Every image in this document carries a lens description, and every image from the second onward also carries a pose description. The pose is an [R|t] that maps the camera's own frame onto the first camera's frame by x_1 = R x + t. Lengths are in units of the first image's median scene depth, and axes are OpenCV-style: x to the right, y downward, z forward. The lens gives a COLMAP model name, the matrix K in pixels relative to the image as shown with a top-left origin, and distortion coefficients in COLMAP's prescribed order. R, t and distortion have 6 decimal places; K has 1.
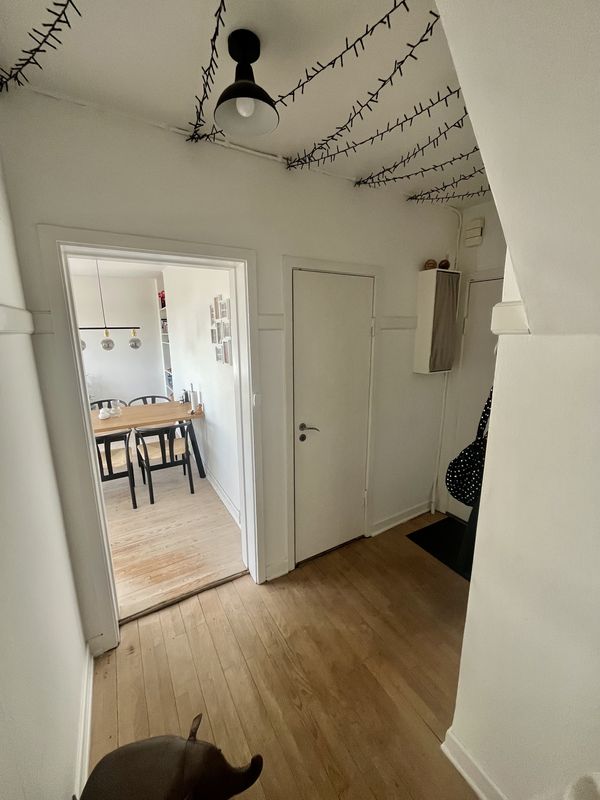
lens RADIAL K [[322.7, 0, 297.0], [0, 322.7, 397.5], [0, 0, 1]] dist [-0.007457, 0.002416]
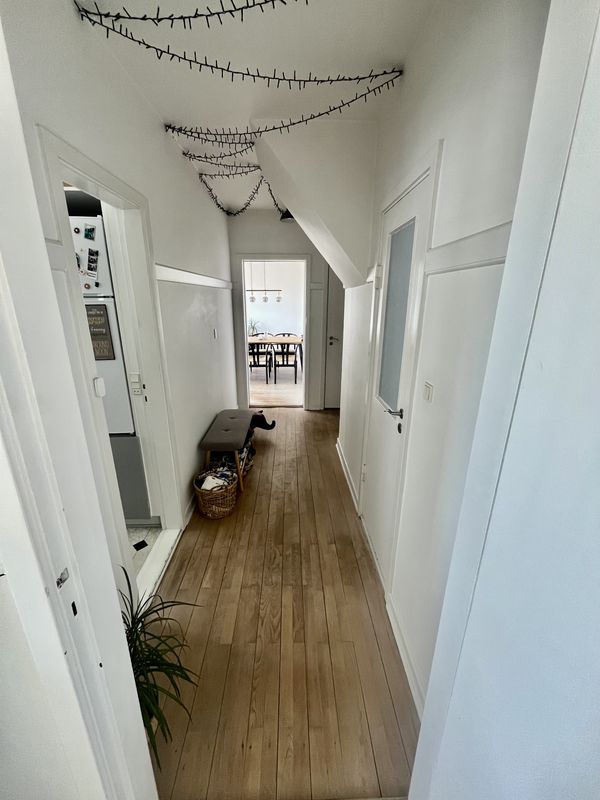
lens RADIAL K [[322.7, 0, 297.0], [0, 322.7, 397.5], [0, 0, 1]] dist [-0.007457, 0.002416]
pose [[0.873738, 0.155368, -0.460916, 0.836449], [-0.112901, 0.986513, 0.118517, 0.246243], [0.473113, -0.051515, 0.879494, -0.945817]]
